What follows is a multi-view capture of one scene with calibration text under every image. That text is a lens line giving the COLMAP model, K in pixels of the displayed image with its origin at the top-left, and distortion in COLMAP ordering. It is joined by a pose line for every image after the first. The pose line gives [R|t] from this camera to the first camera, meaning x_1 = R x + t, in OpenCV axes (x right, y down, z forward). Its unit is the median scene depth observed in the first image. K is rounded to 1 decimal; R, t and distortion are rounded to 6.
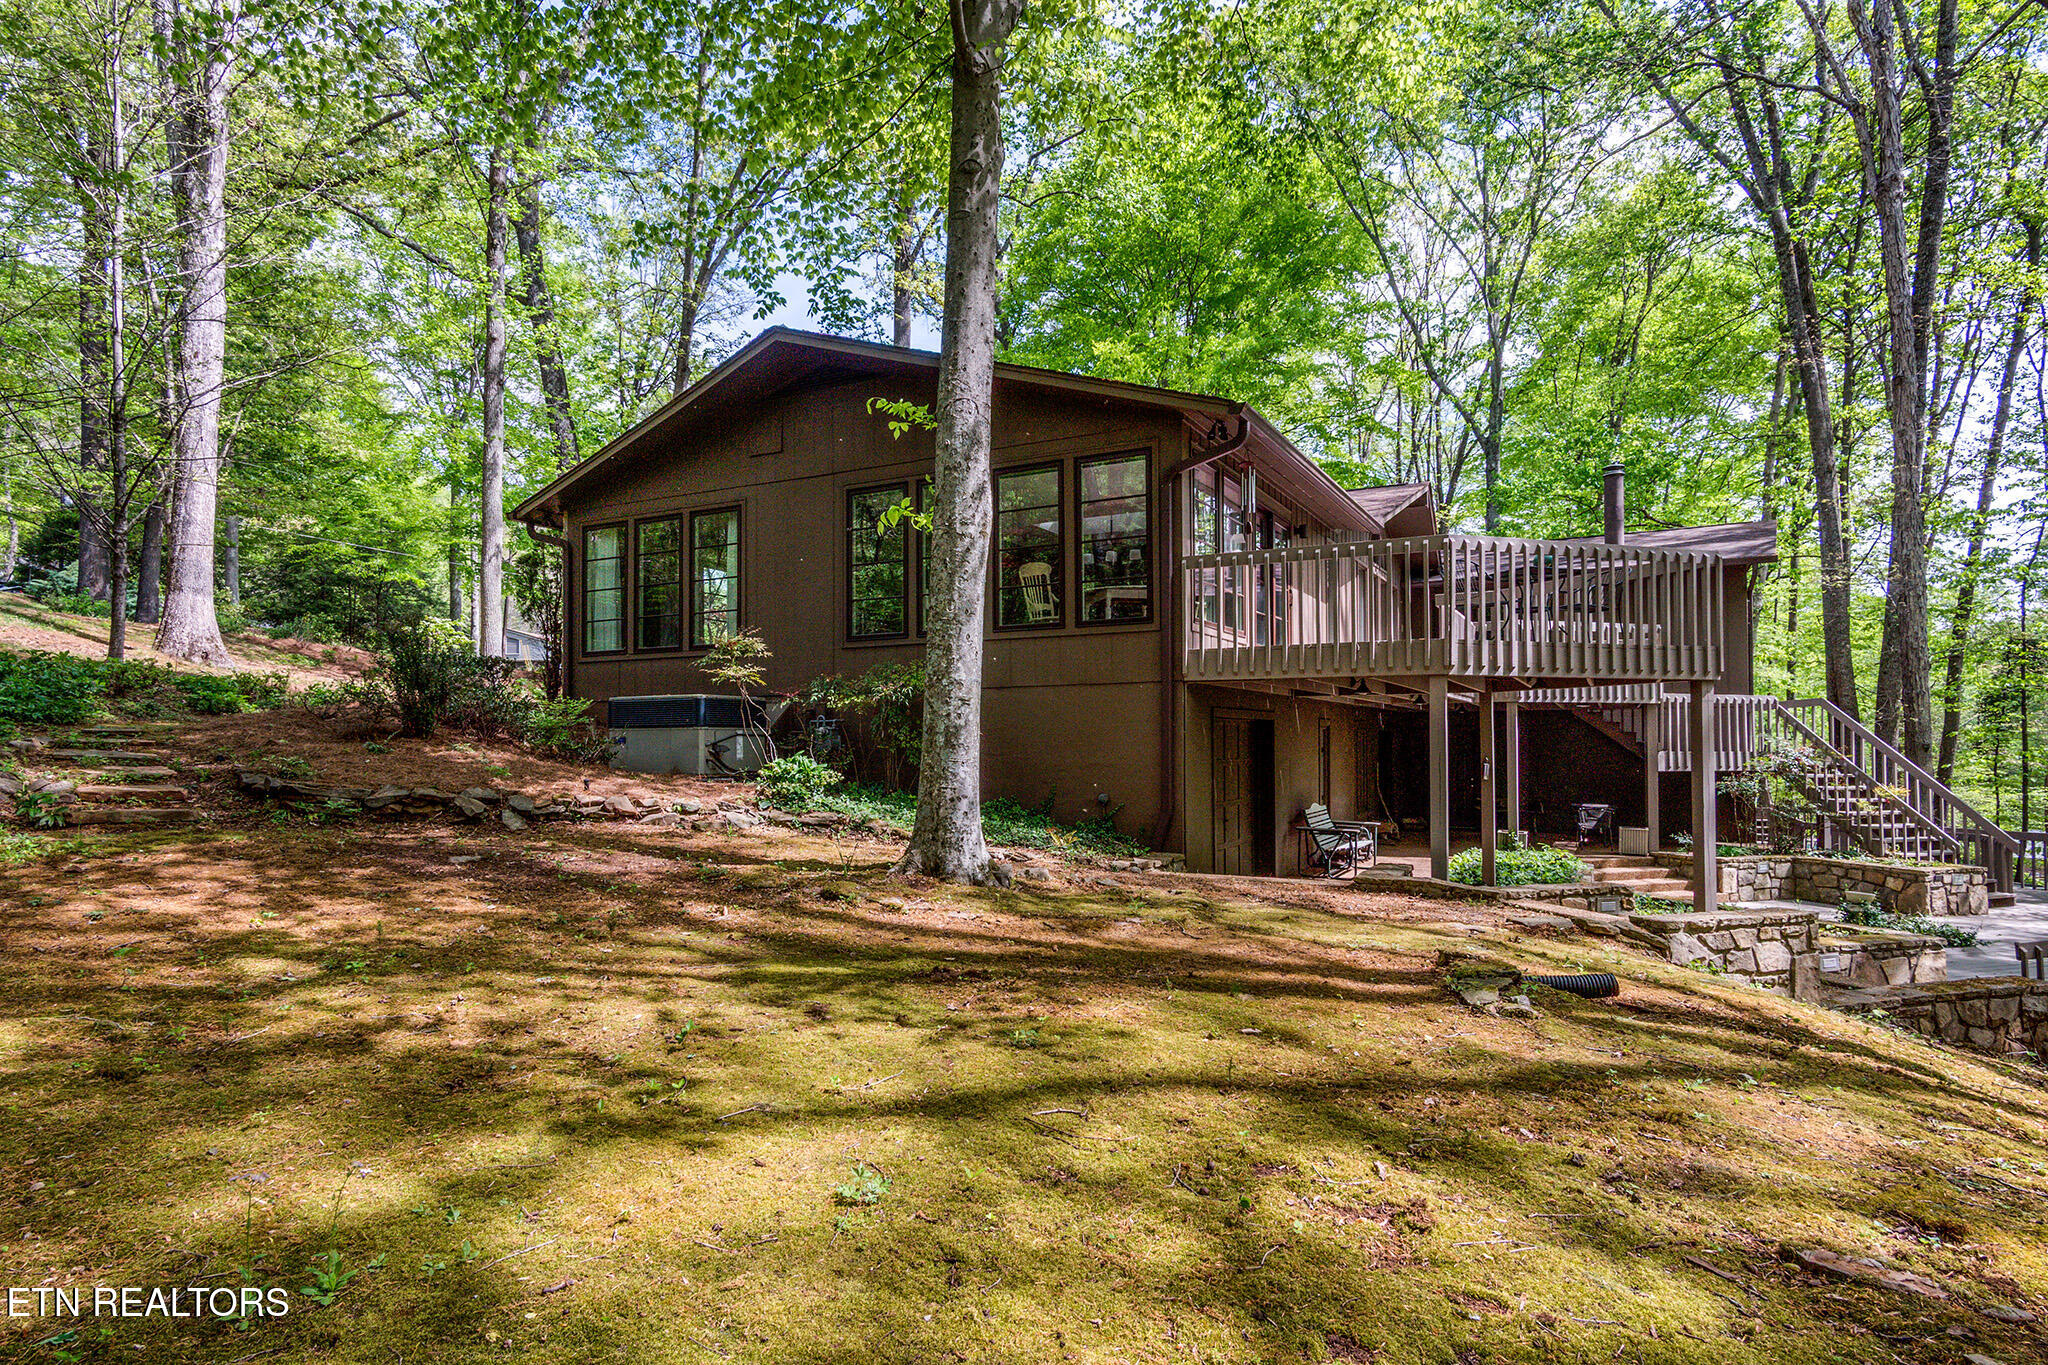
lens RADIAL K [[1094.9, 0, 1023.2], [0, 1094.9, 697.2], [0, 0, 1]] dist [0.002721, 0.000789]
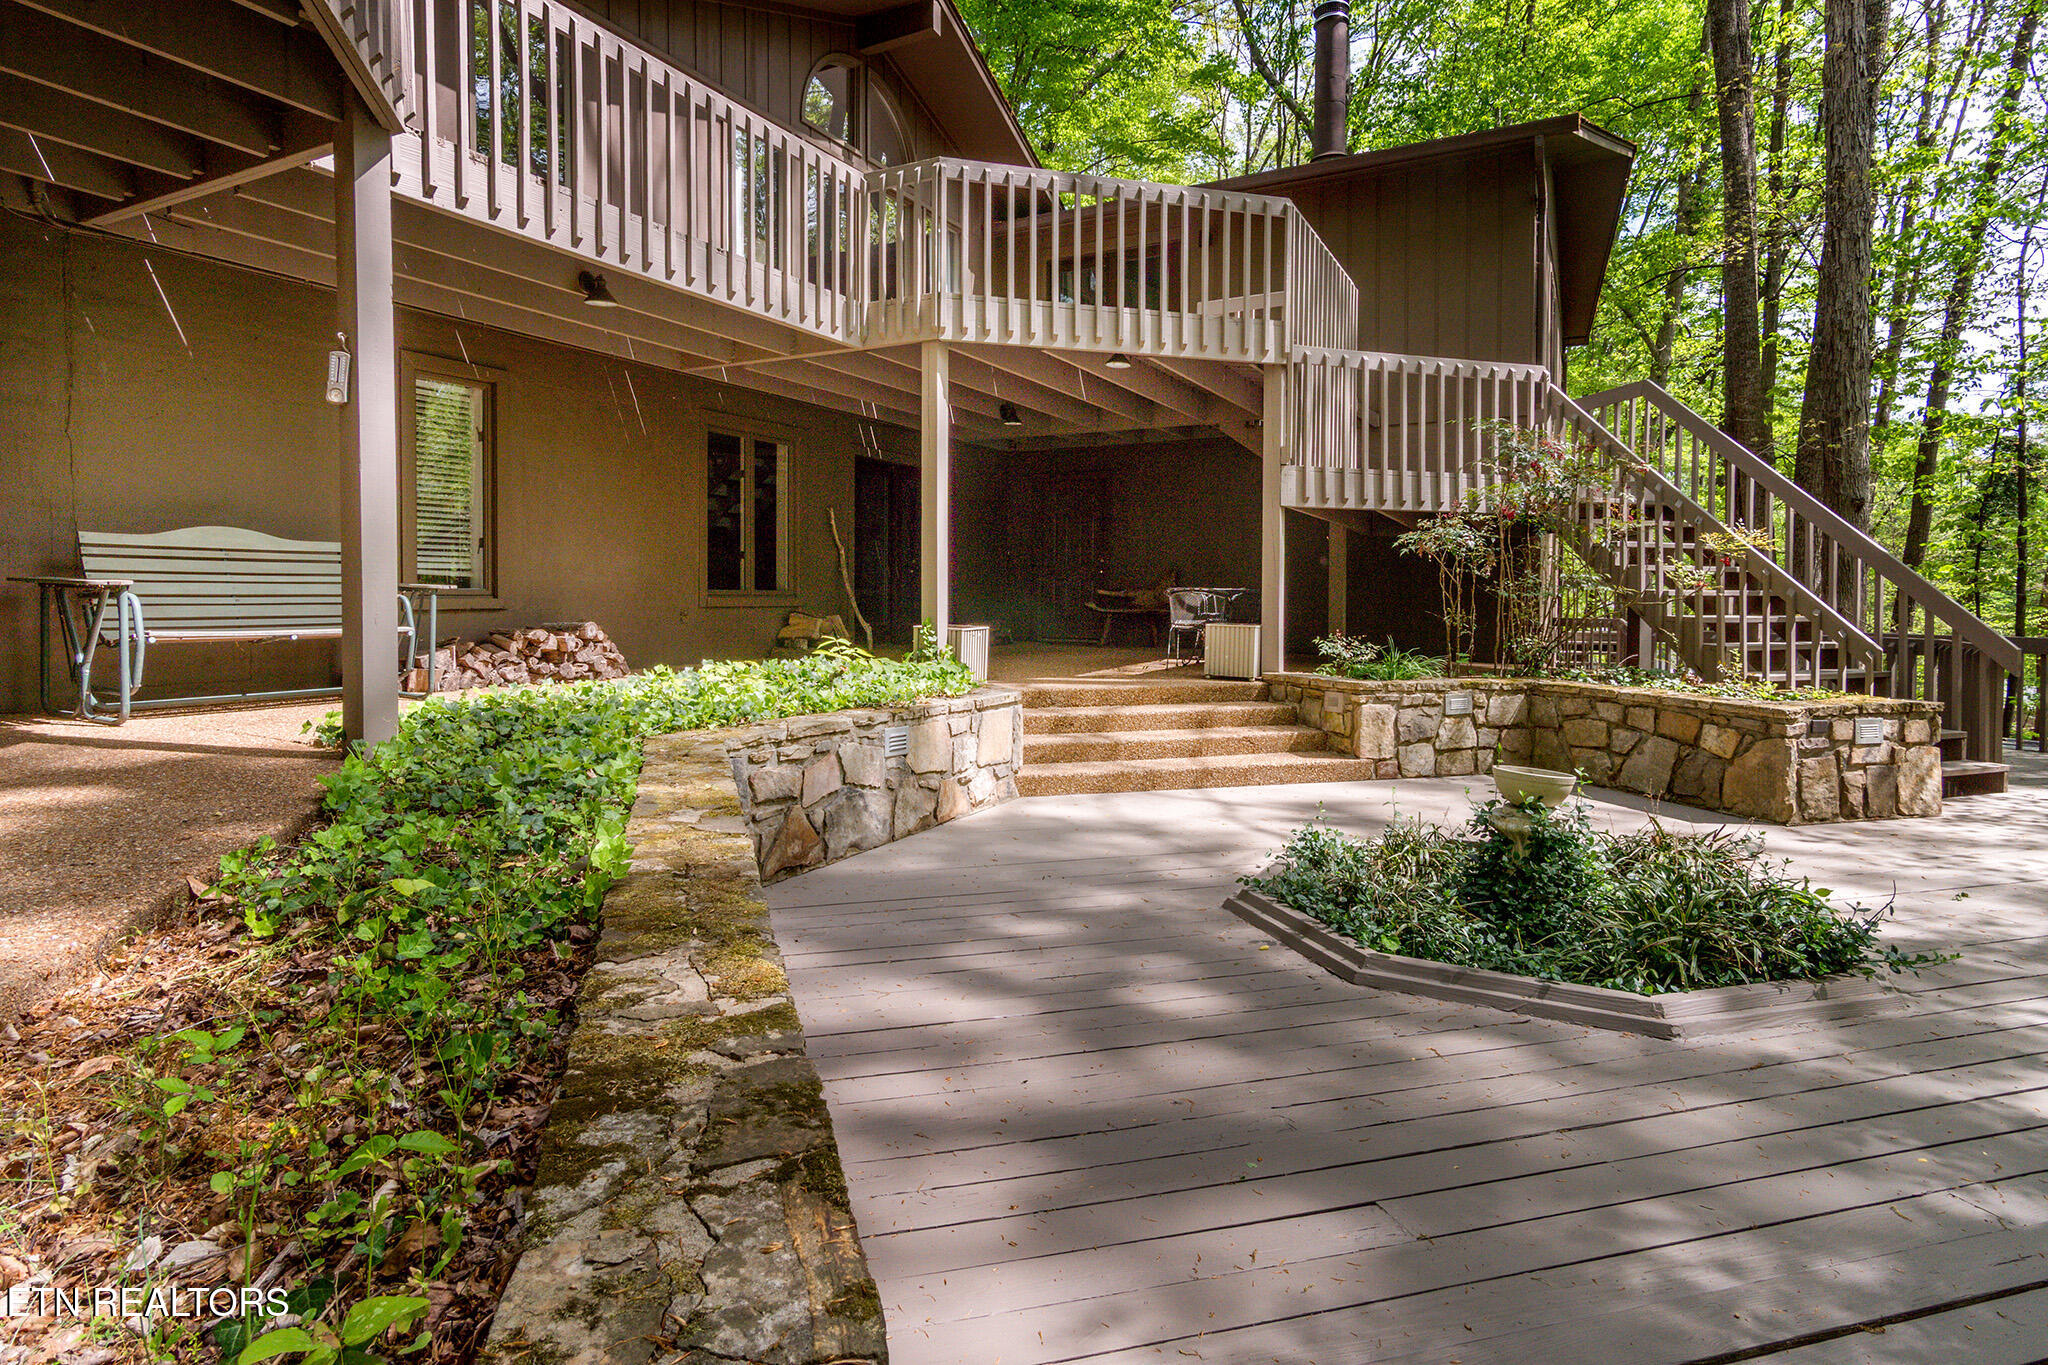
lens RADIAL K [[1080.3, 0, 1023.5], [0, 1080.3, 620.6], [0, 0, 1]] dist [0.009975, -0.001046]
pose [[0.999869, 0.011828, 0.011076, 0.497099], [-0.012503, 0.997937, 0.062975, 0.096486], [-0.010308, -0.063105, 0.997954, 0.563338]]
